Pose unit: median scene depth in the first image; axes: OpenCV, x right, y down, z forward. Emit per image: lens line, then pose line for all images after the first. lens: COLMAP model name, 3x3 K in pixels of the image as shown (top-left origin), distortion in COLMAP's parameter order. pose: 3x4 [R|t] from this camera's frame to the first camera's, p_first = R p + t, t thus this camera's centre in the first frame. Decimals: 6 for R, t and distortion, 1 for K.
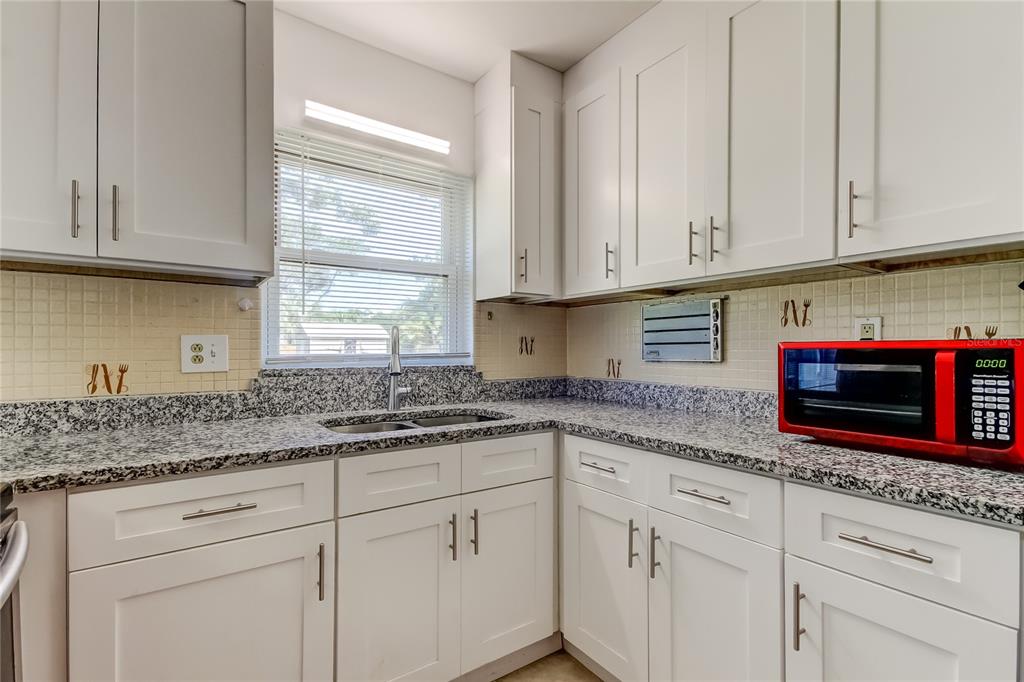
lens RADIAL K [[482.6, 0, 511.2], [0, 482.6, 342.3], [0, 0, 1]] dist [0.023767, -0.000841]
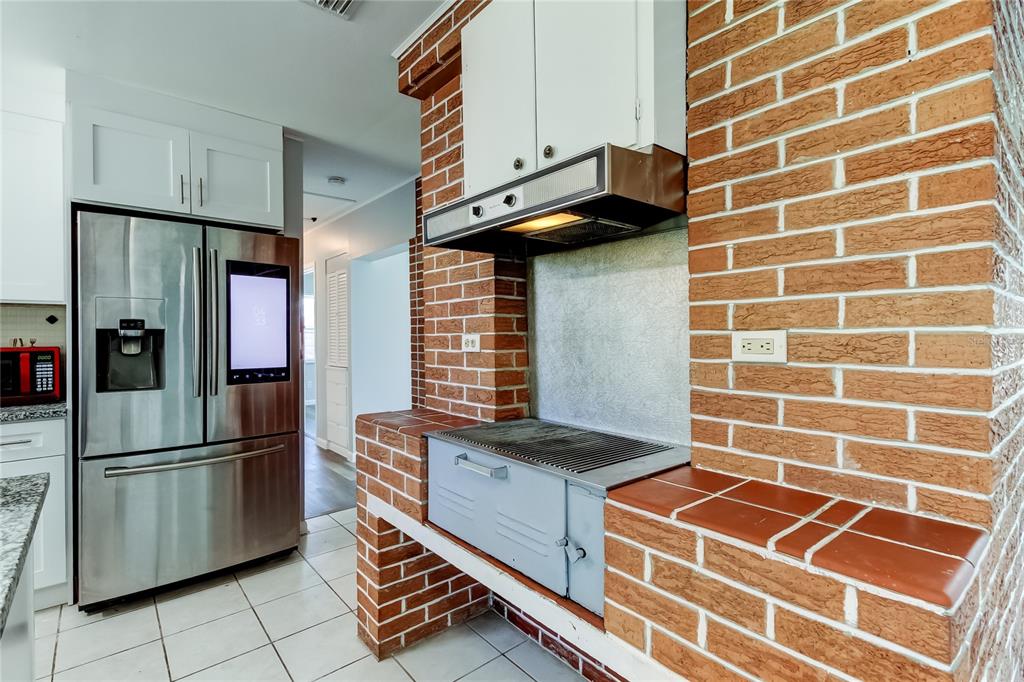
lens RADIAL K [[482.6, 0, 510.2], [0, 482.6, 336.0], [0, 0, 1]] dist [0.023767, -0.000841]
pose [[-0.078413, -0.000837, 0.996921, -1.464127], [-0.003329, 0.999994, 0.000578, -0.064259], [-0.996915, -0.003273, -0.078416, -0.965906]]
